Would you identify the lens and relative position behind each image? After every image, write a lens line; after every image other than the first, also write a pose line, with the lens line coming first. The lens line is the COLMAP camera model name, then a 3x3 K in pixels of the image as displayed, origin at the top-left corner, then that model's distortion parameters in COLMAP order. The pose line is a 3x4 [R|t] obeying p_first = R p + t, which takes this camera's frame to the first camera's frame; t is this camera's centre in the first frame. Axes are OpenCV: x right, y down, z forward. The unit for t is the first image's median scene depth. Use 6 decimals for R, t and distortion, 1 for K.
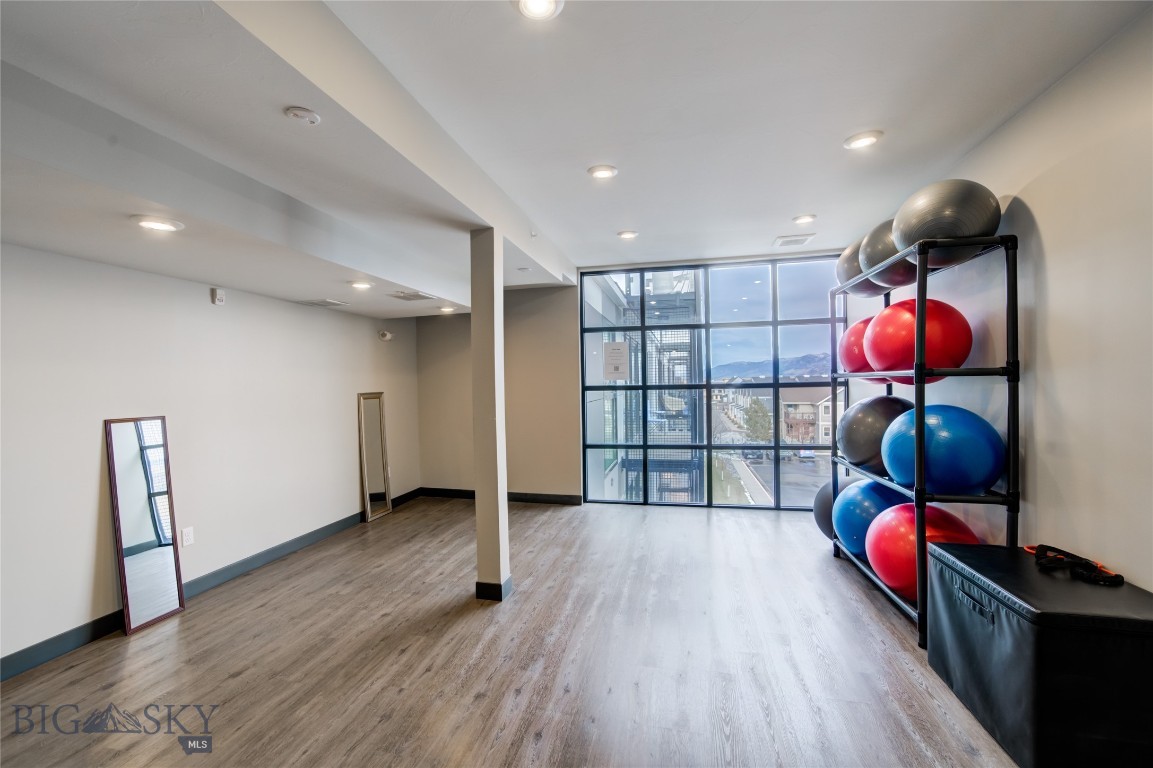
lens RADIAL K [[481.9, 0, 572.3], [0, 481.9, 380.2], [0, 0, 1]] dist [-0.048602, 0.019523]
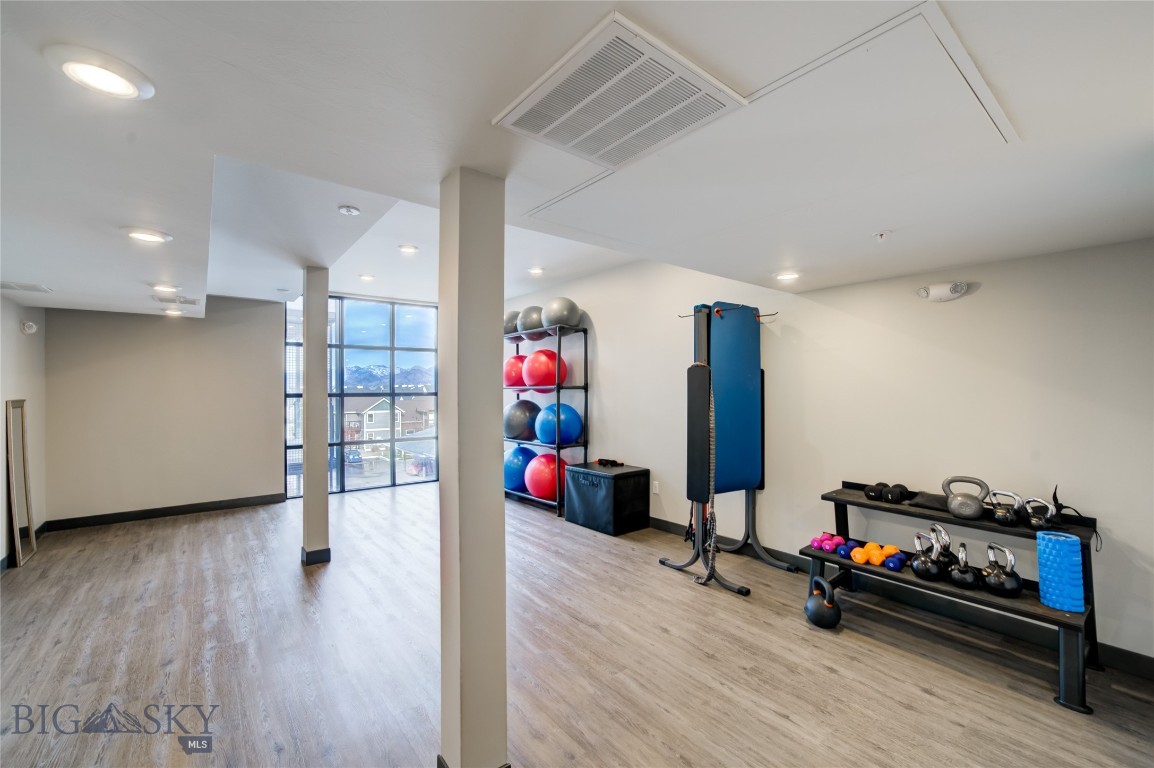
lens RADIAL K [[455.4, 0, 577.0], [0, 455.4, 384.0], [0, 0, 1]] dist [-0.044255, -0.000139]
pose [[0.597810, 0.022256, 0.801329, -0.745118], [-0.010637, 0.999747, -0.019831, 0.005698], [-0.801567, 0.003332, 0.597896, -0.251249]]
